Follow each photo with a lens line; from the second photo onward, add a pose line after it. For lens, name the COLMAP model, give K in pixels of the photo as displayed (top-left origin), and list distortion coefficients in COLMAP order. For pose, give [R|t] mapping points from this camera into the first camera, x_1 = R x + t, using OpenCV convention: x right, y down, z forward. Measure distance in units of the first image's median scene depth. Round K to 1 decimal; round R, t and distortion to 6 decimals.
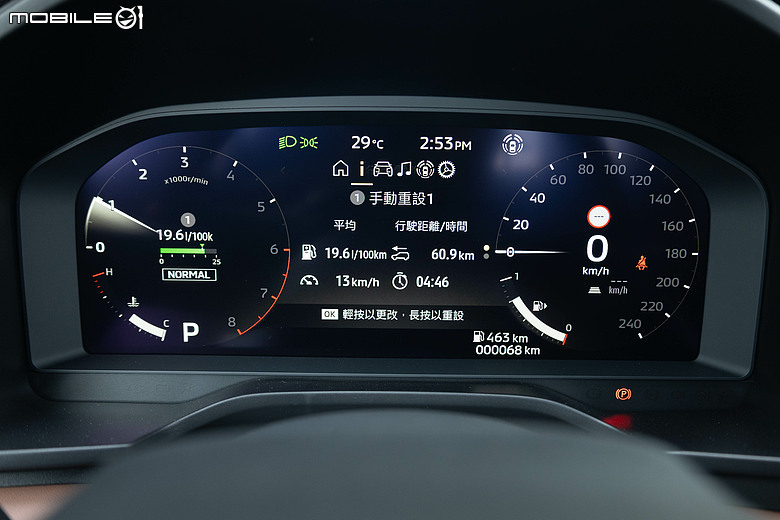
lens RADIAL K [[822.8, 0, 391.1], [0, 822.8, 264.6], [0, 0, 1]] dist [0.006482, 0.000000]
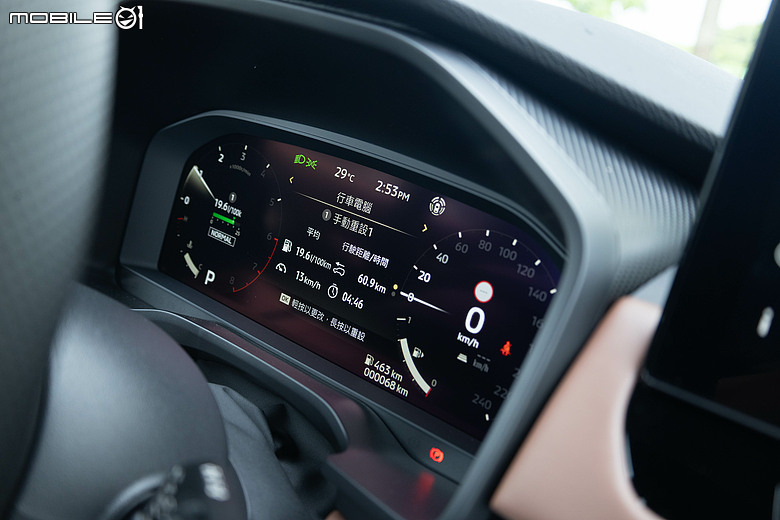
lens RADIAL K [[822.8, 0, 387.1], [0, 822.8, 262.0], [0, 0, 1]] dist [0.006482, 0.000000]
pose [[0.757248, 0.297197, -0.581593, 0.759387], [-0.383172, 0.923280, -0.027098, -0.016786], [0.528919, 0.243370, 0.813029, 0.056007]]
